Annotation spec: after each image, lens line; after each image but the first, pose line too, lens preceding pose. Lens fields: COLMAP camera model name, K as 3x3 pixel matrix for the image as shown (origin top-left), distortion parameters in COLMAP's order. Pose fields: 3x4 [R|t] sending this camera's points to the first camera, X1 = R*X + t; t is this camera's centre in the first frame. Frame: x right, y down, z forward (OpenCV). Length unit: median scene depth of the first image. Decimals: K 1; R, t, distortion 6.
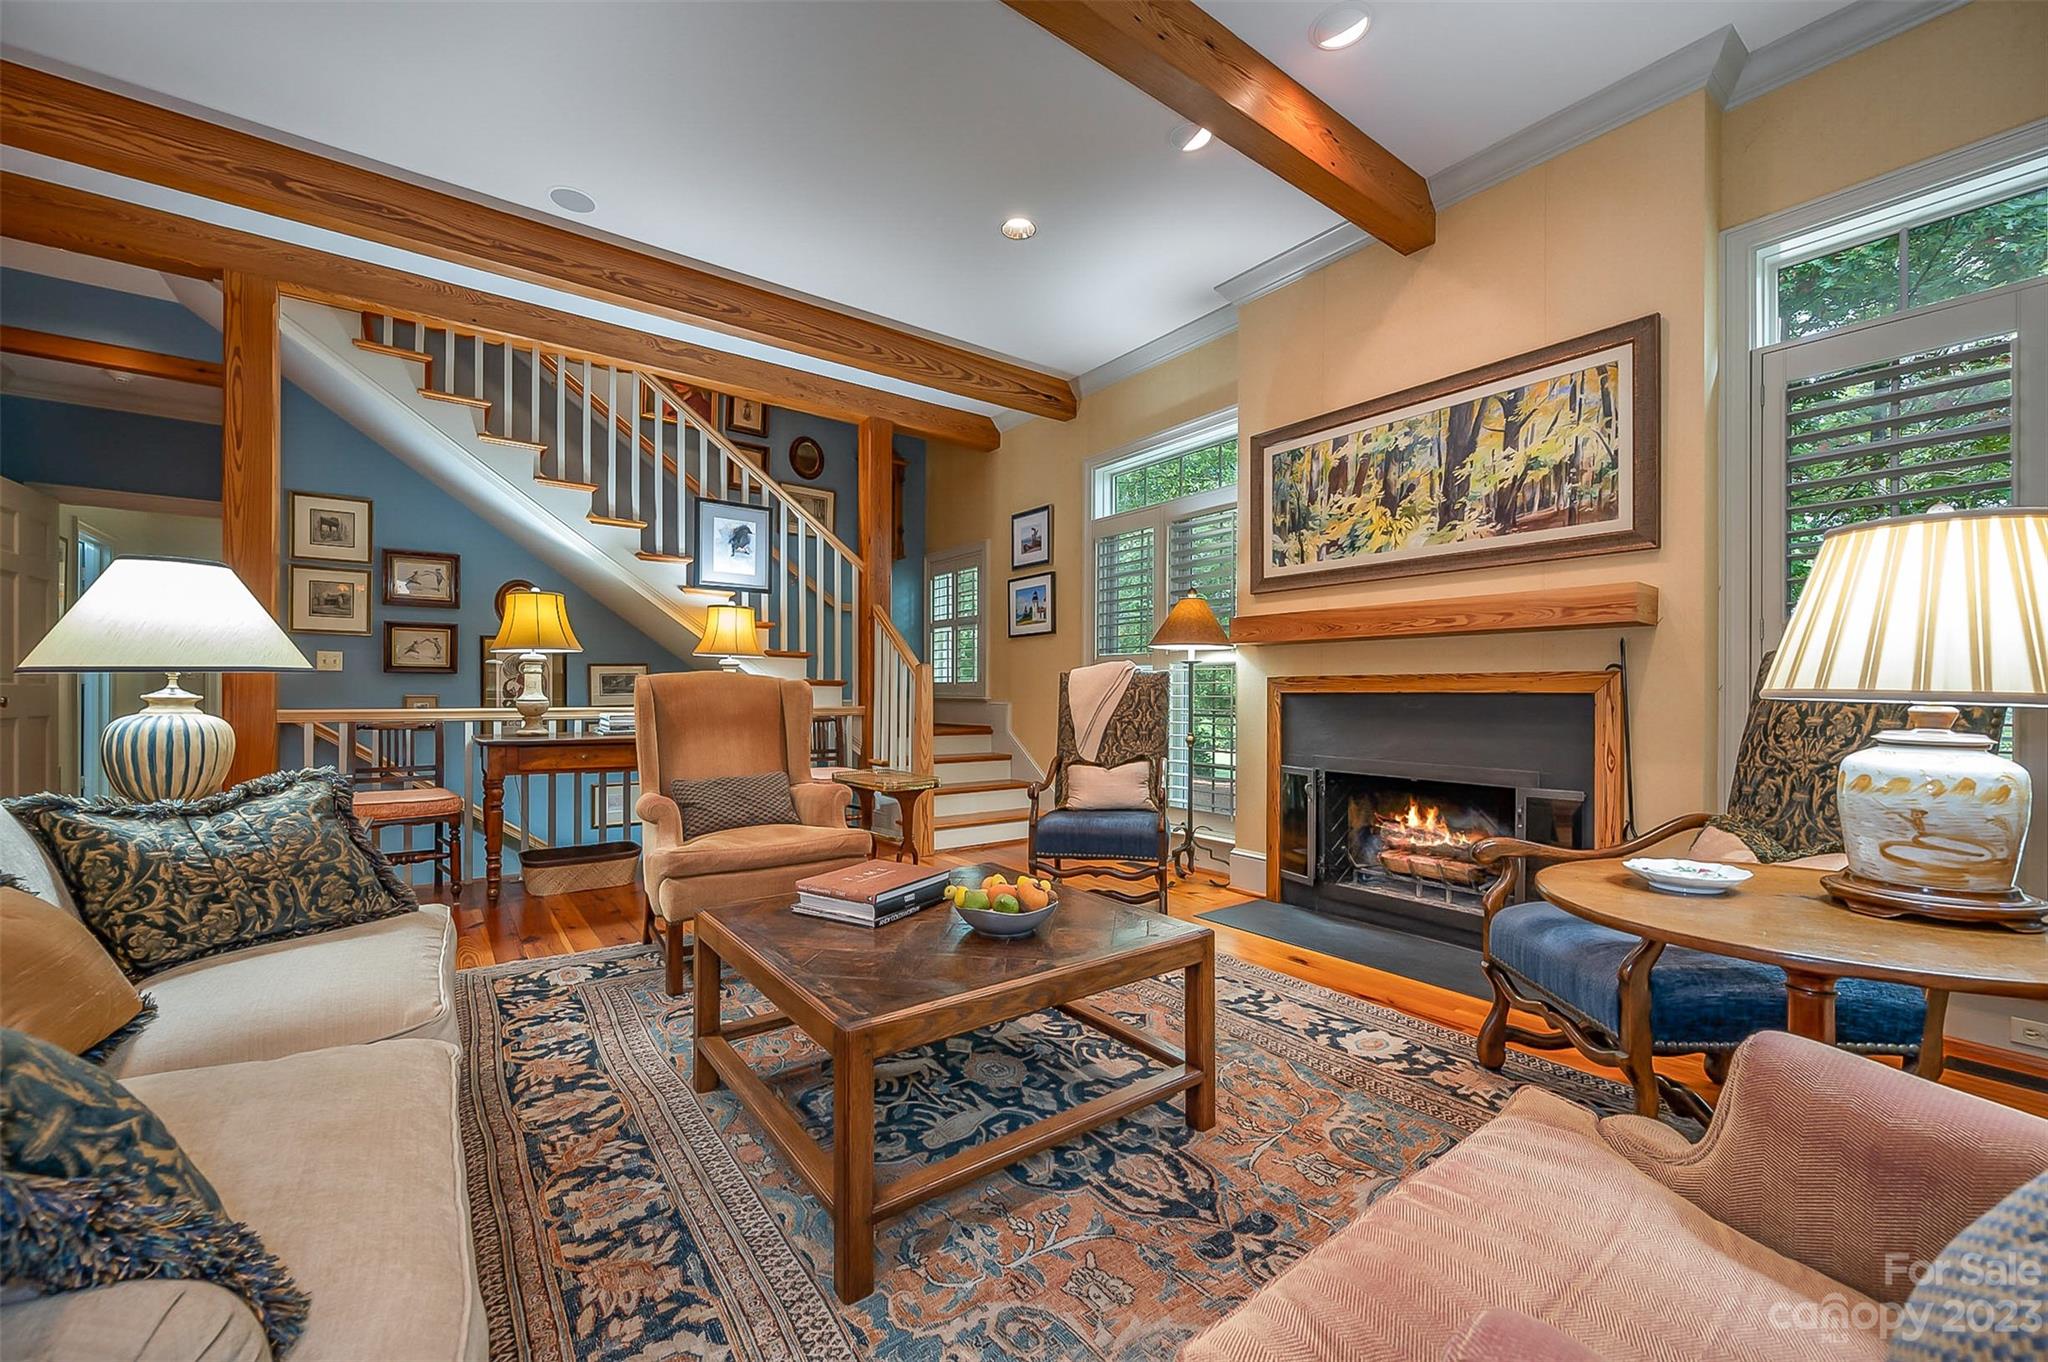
lens RADIAL K [[811.3, 0, 1011.4], [0, 811.3, 681.3], [0, 0, 1]] dist [0.000125, 0.000265]
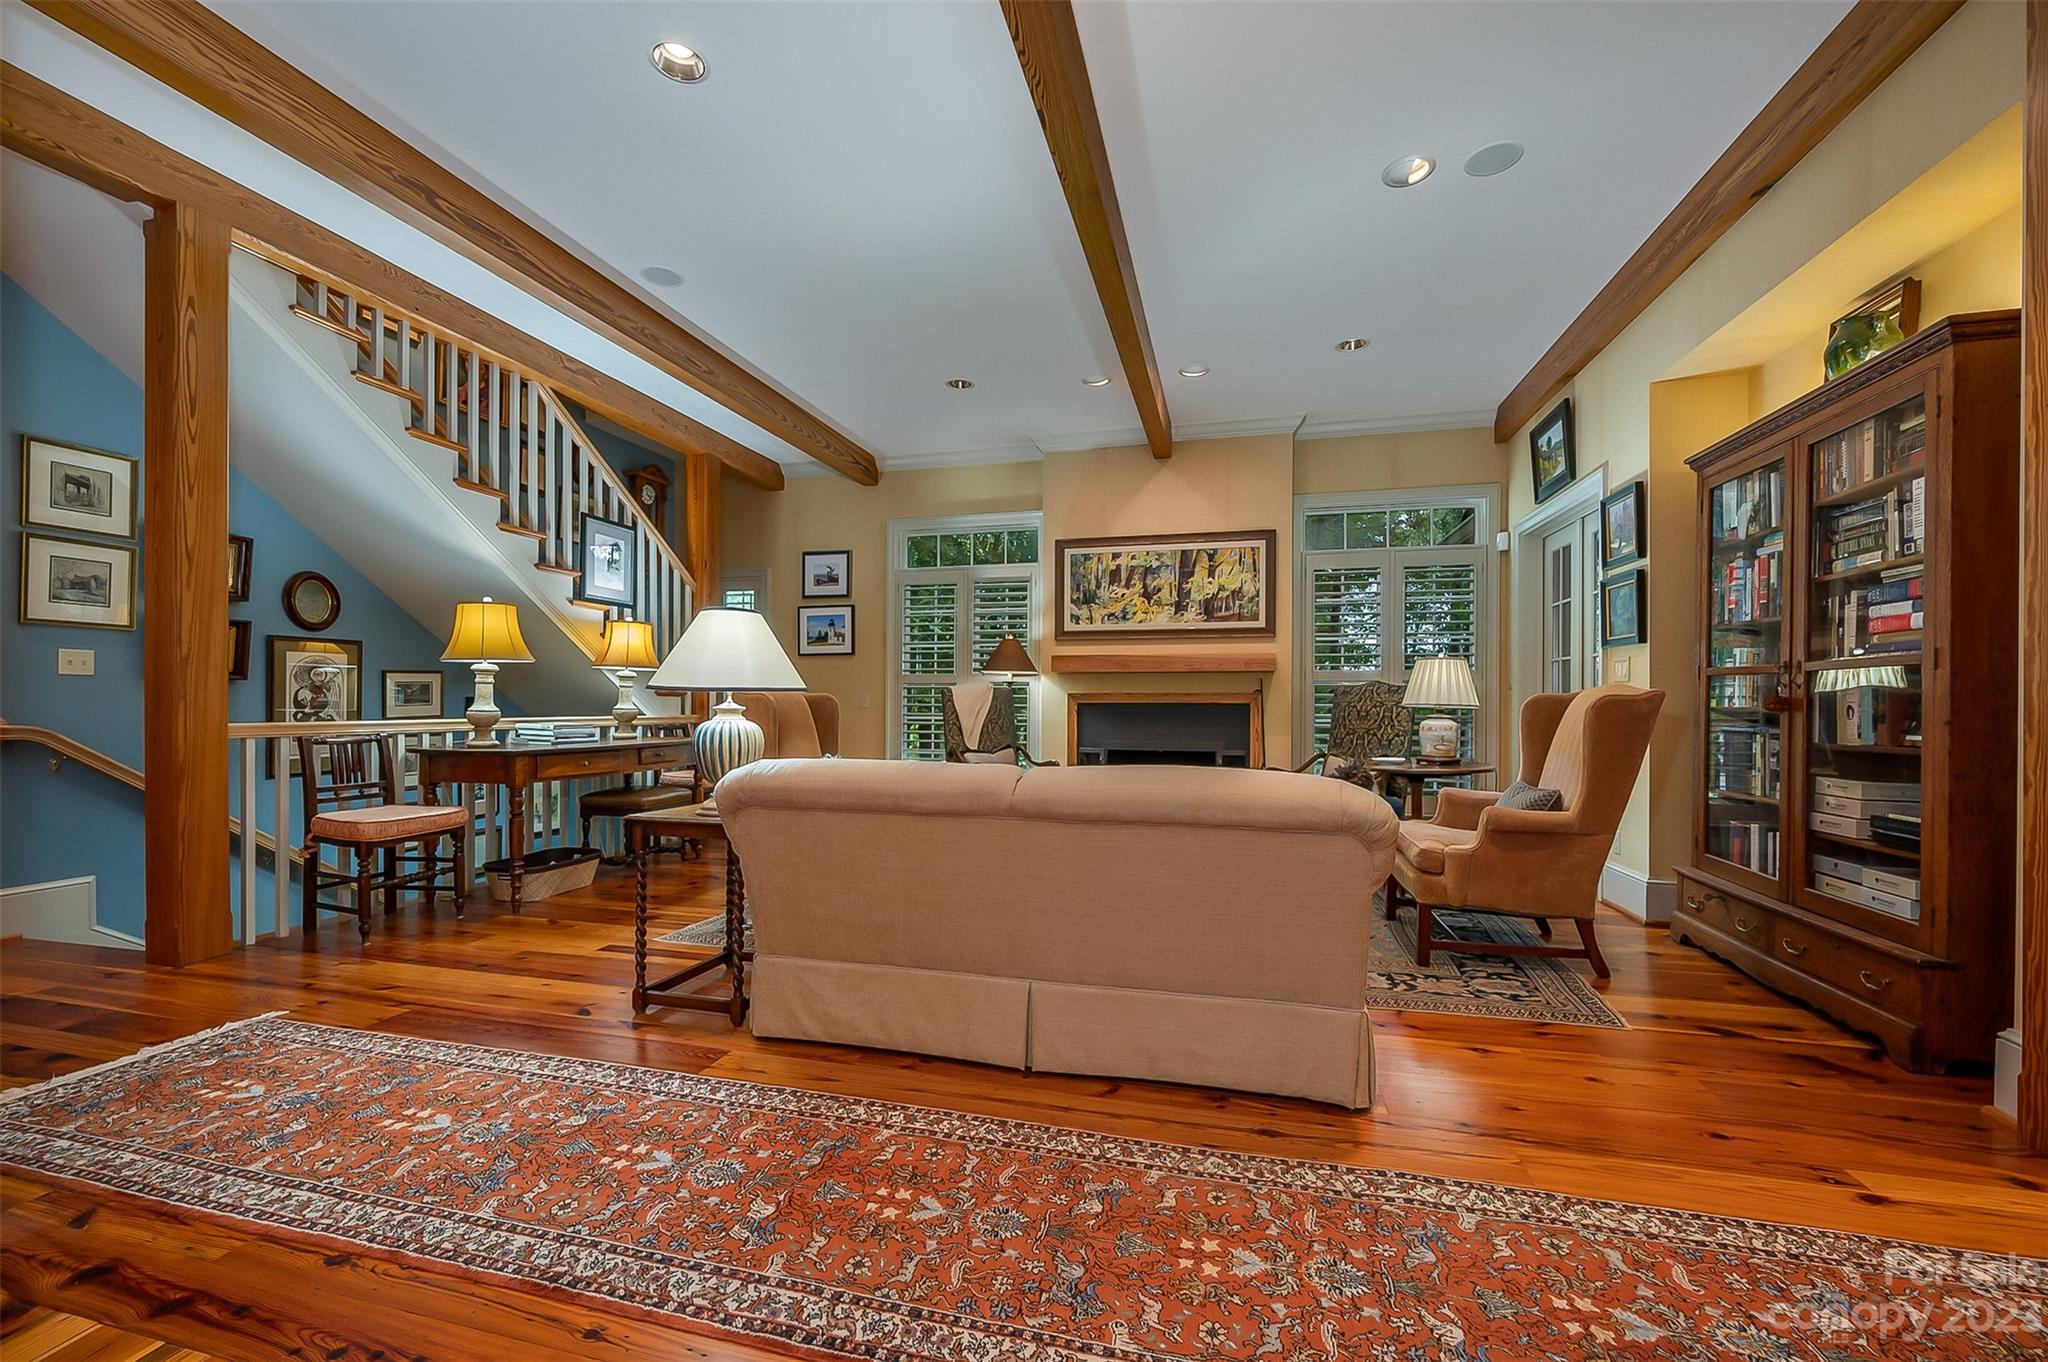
lens RADIAL K [[820.5, 0, 1022.6], [0, 820.5, 701.8], [0, 0, 1]] dist [0.002362, 0.000414]
pose [[0.781344, -0.000194, 0.624100, -0.771966], [-0.009816, 0.999872, 0.012600, -0.007272], [-0.624023, -0.015971, 0.781243, -0.212912]]
